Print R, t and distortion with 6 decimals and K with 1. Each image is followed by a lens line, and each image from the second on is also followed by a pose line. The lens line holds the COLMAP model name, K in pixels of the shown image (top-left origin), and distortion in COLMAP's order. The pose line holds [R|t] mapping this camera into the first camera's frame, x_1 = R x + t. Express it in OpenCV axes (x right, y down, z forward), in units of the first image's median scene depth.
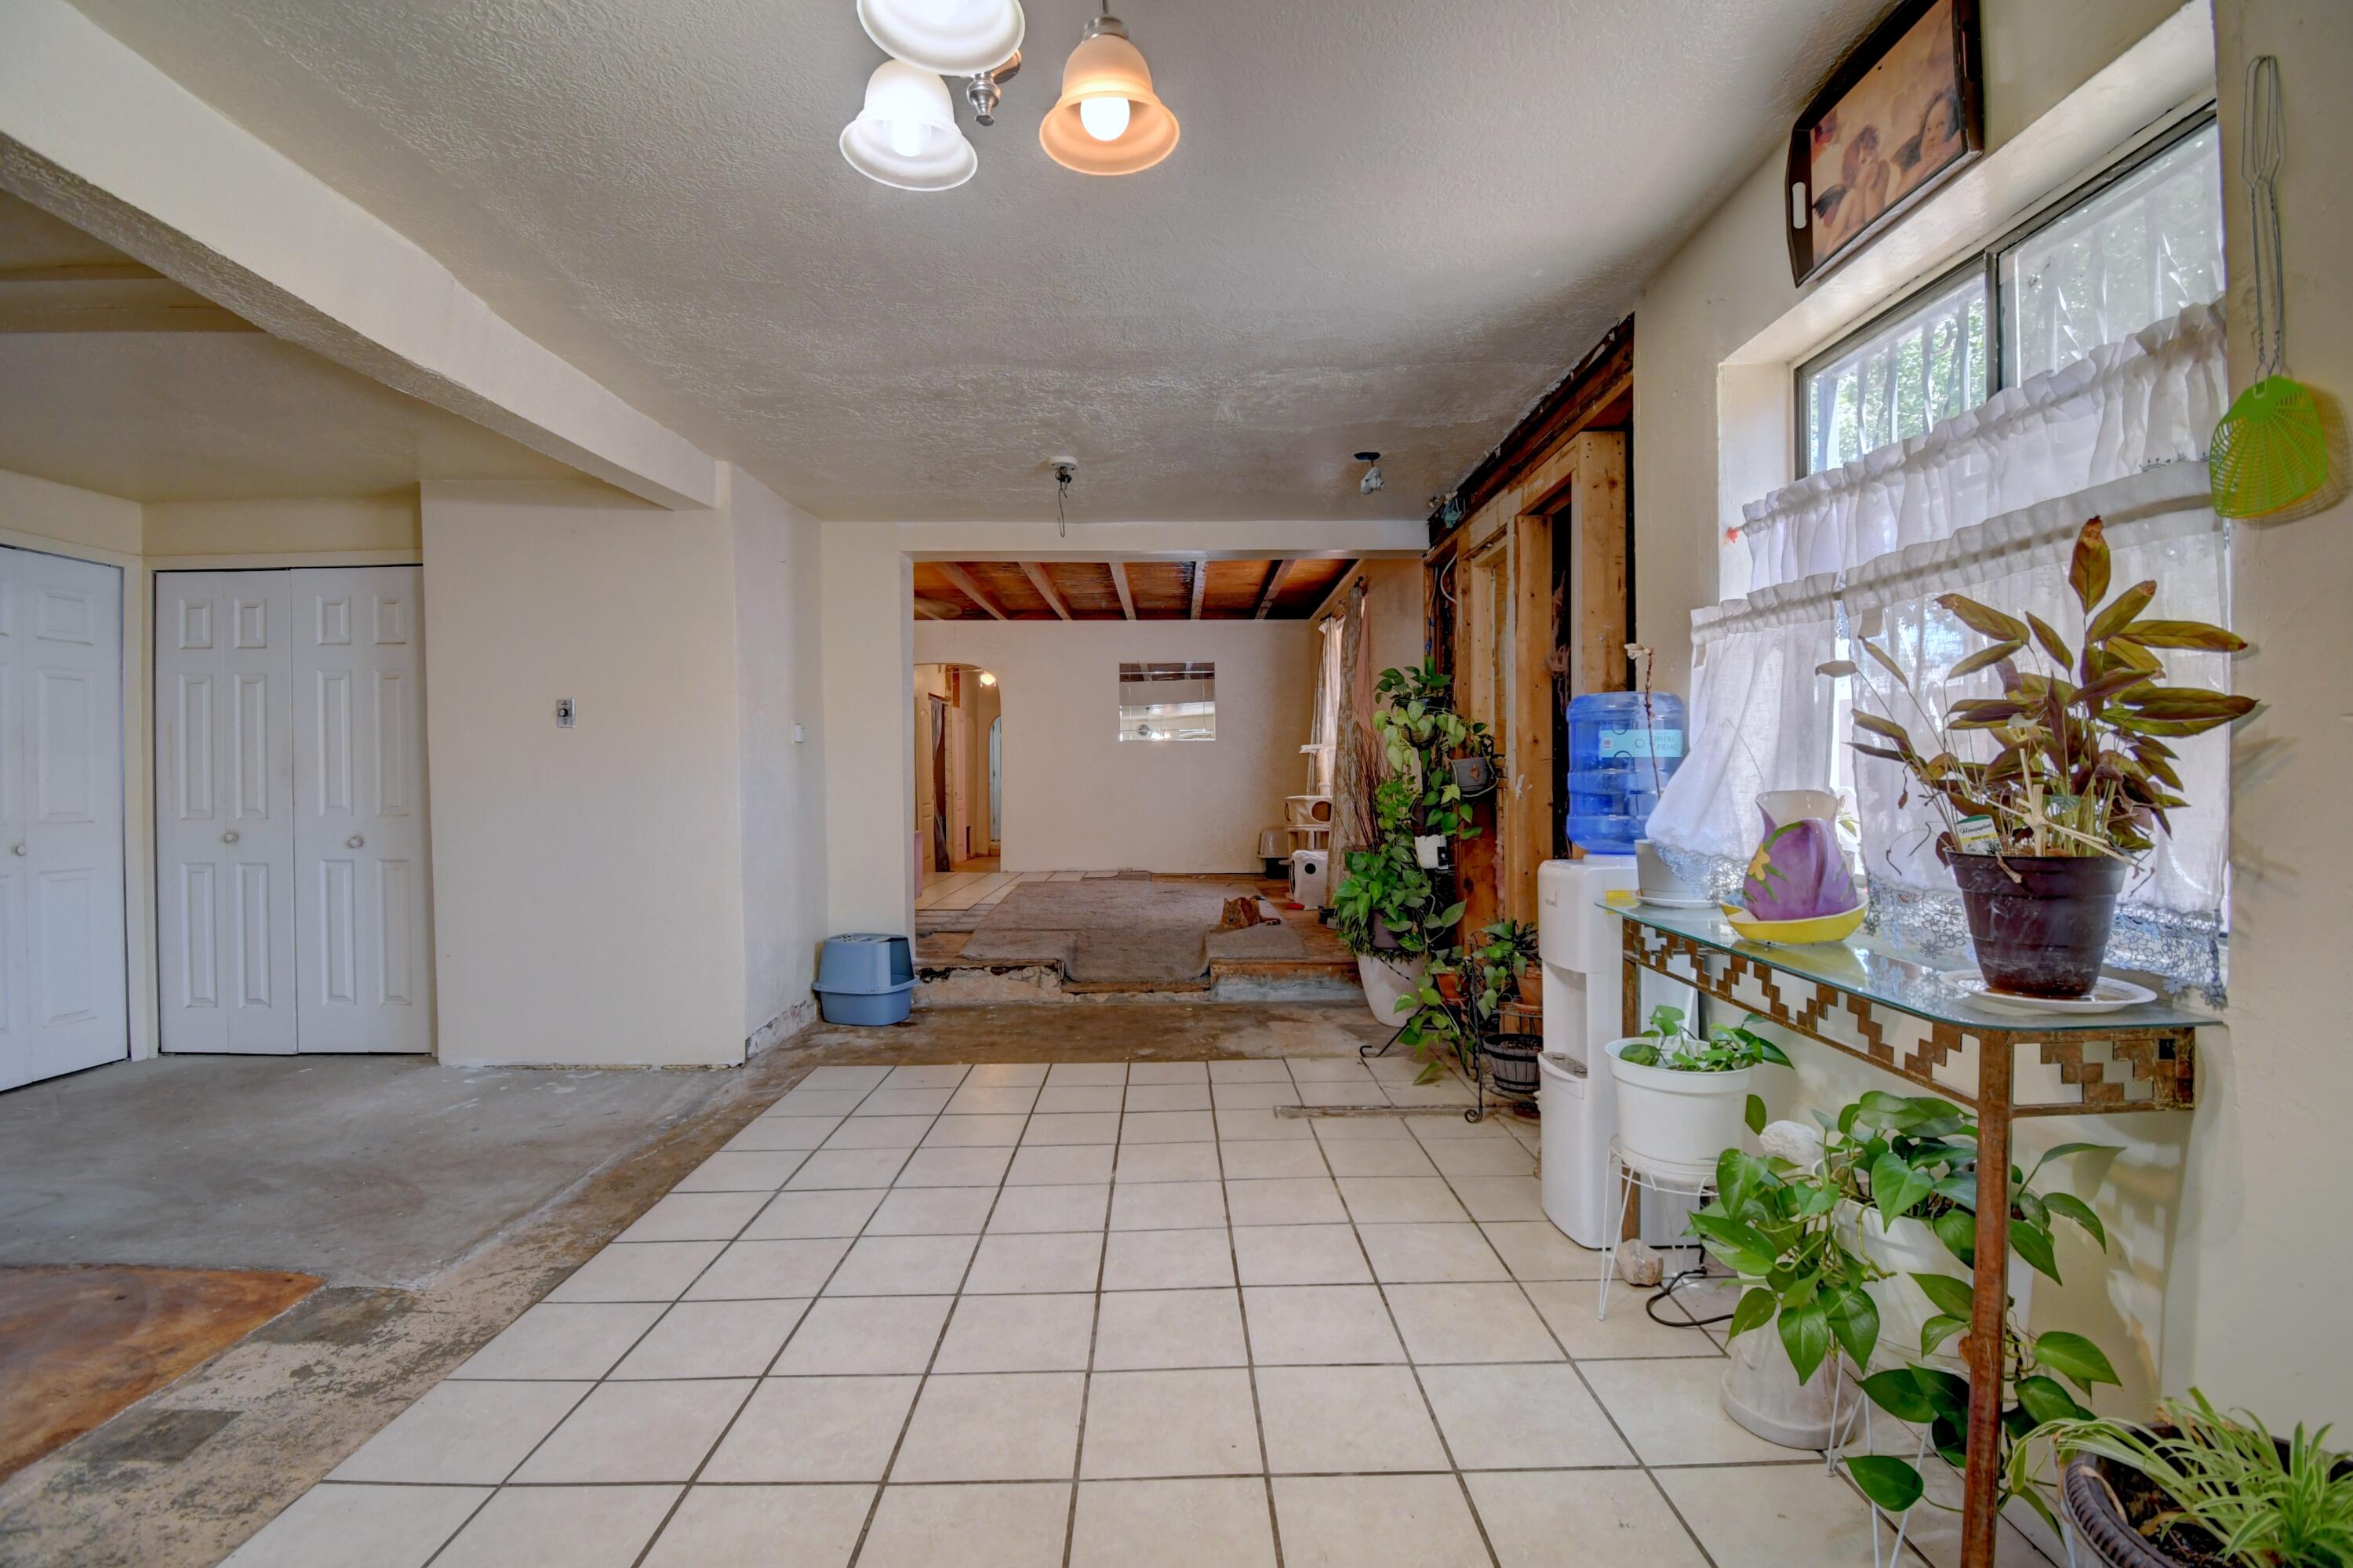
lens RADIAL K [[1047.9, 0, 1178.3], [0, 1047.9, 780.8], [0, 0, 1]] dist [-0.003774, -0.000821]
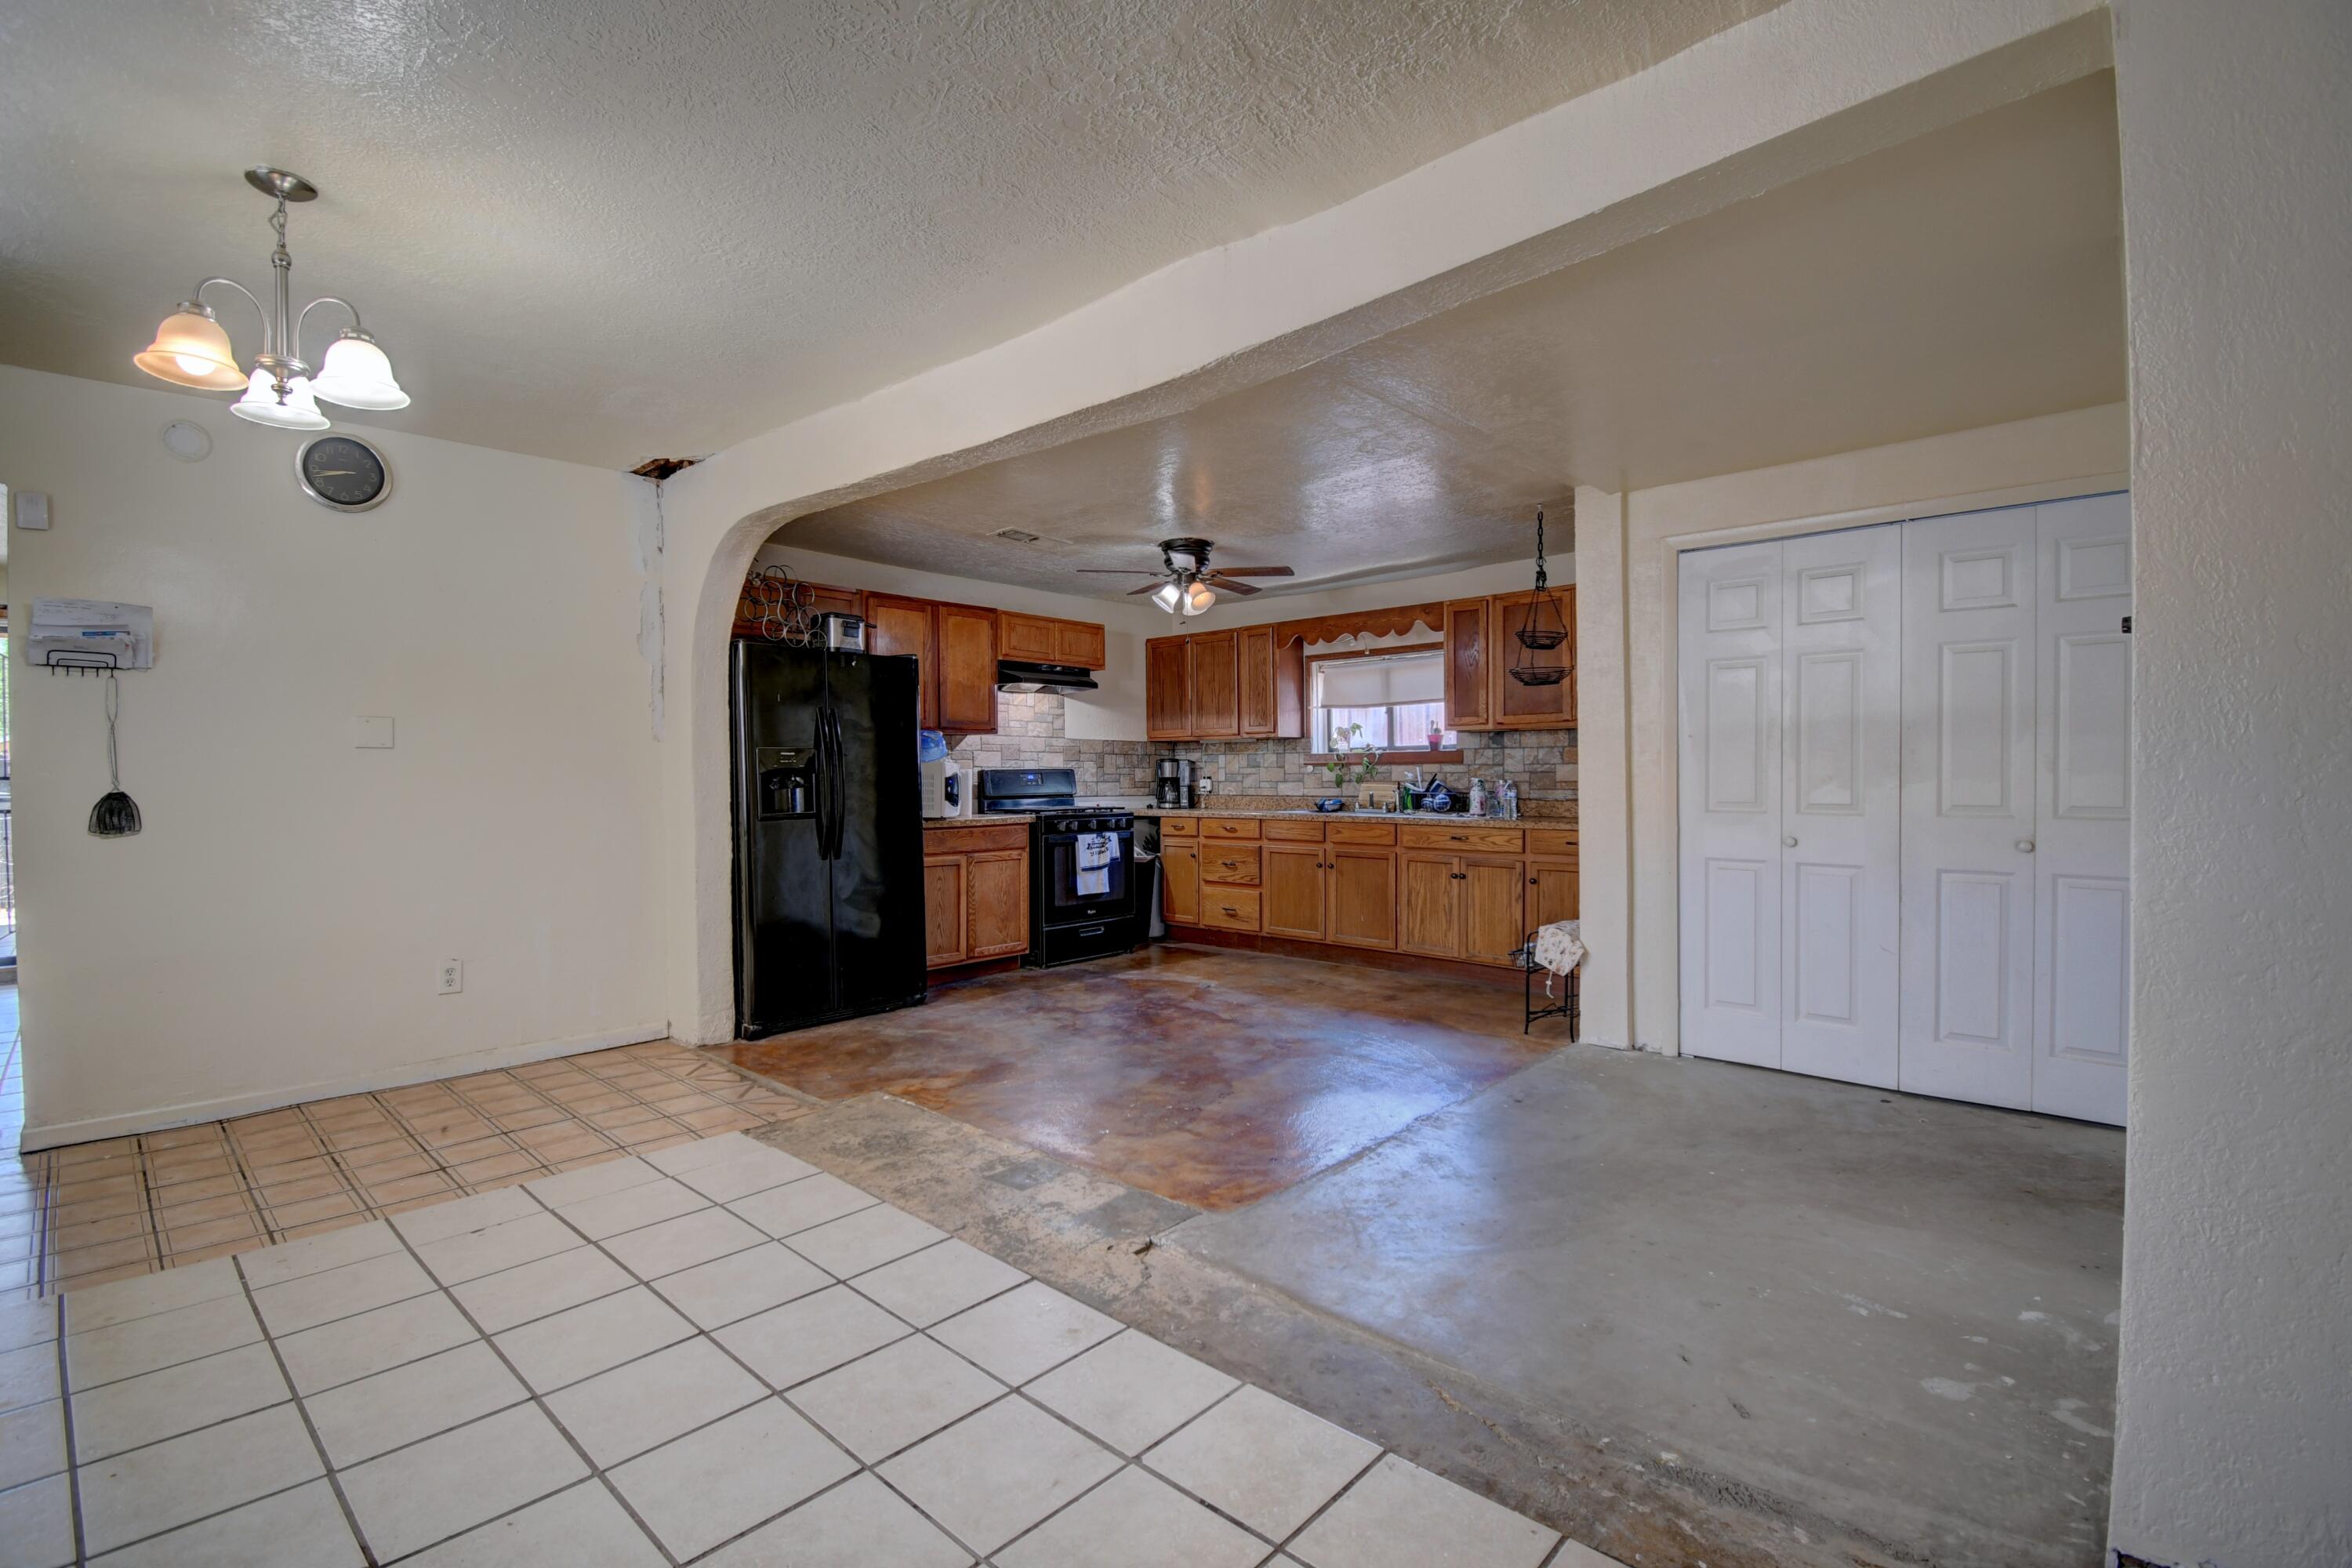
lens RADIAL K [[1047.5, 0, 1180.9], [0, 1047.5, 784.0], [0, 0, 1]] dist [-0.003774, -0.000821]
pose [[-0.677255, 0.006177, -0.735722, 0.046768], [-0.001035, 0.999956, 0.009348, 0.004100], [0.735747, 0.007092, -0.677219, 1.913013]]
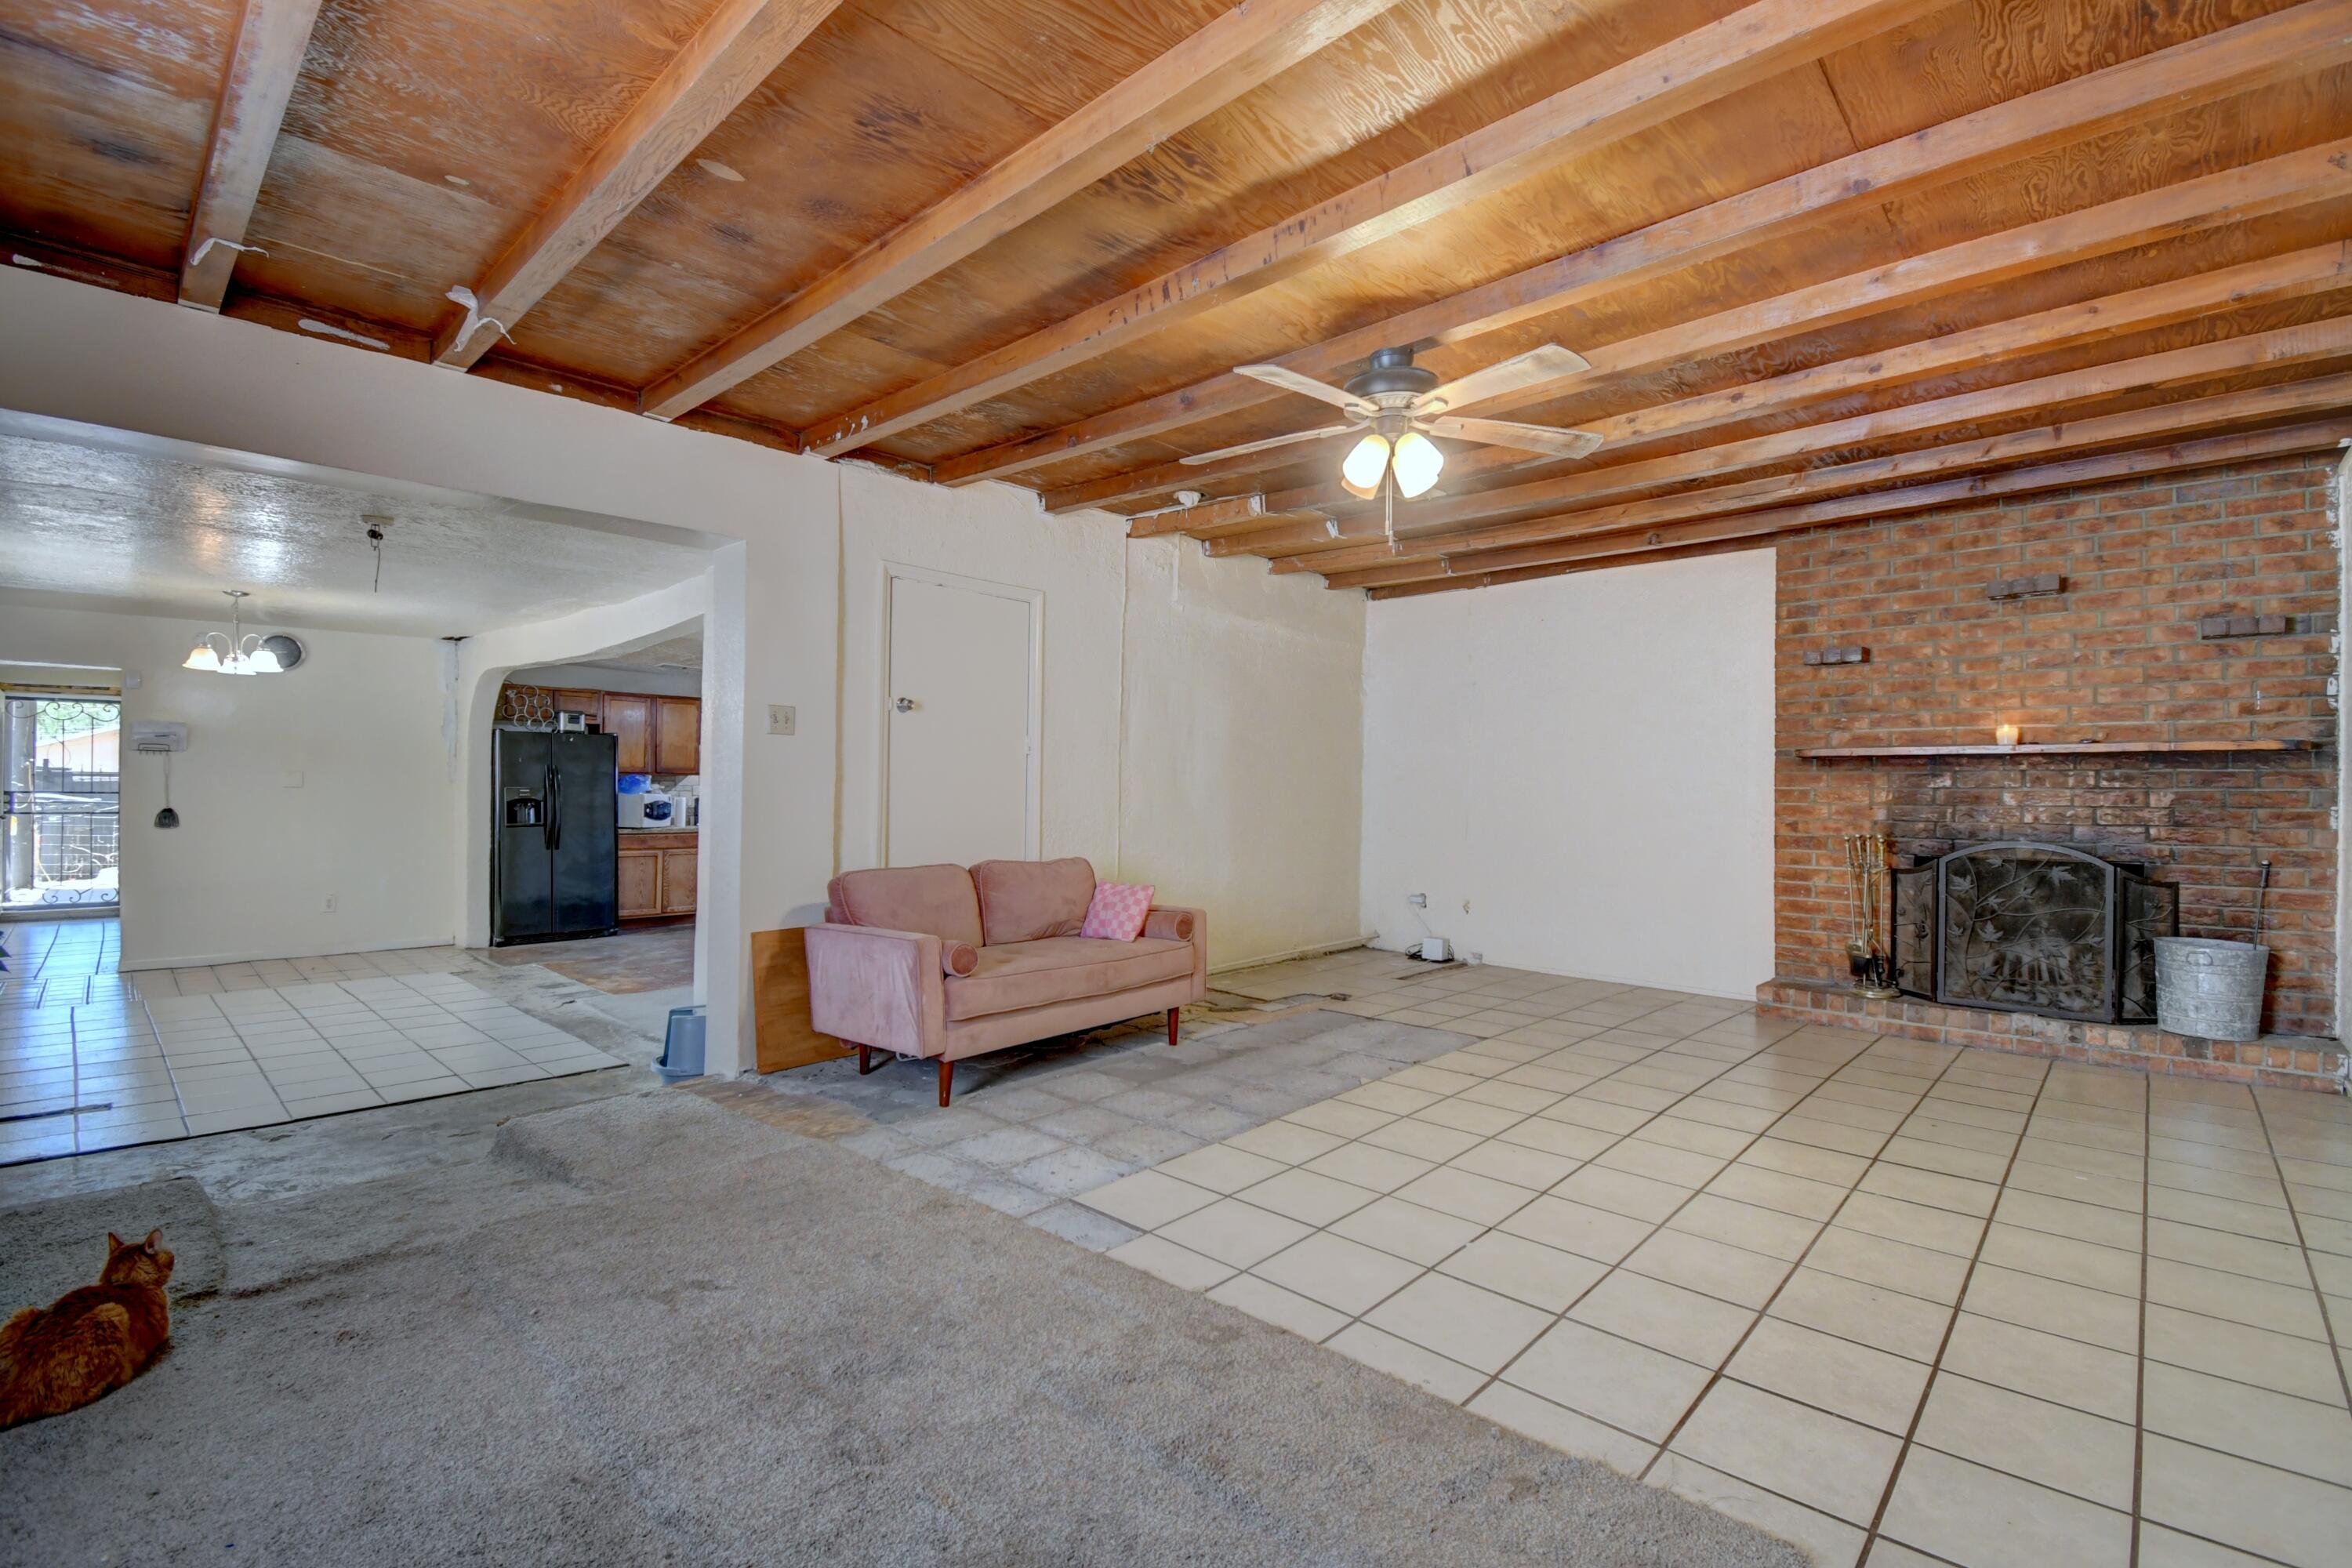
lens RADIAL K [[1047.5, 0, 1162.1], [0, 1047.5, 790.4], [0, 0, 1]] dist [-0.003774, -0.000821]
pose [[-0.694527, -0.011978, -0.719367, 0.076791], [-0.019759, 0.999802, 0.002429, -0.019987], [0.719195, 0.015901, -0.694626, 2.490148]]
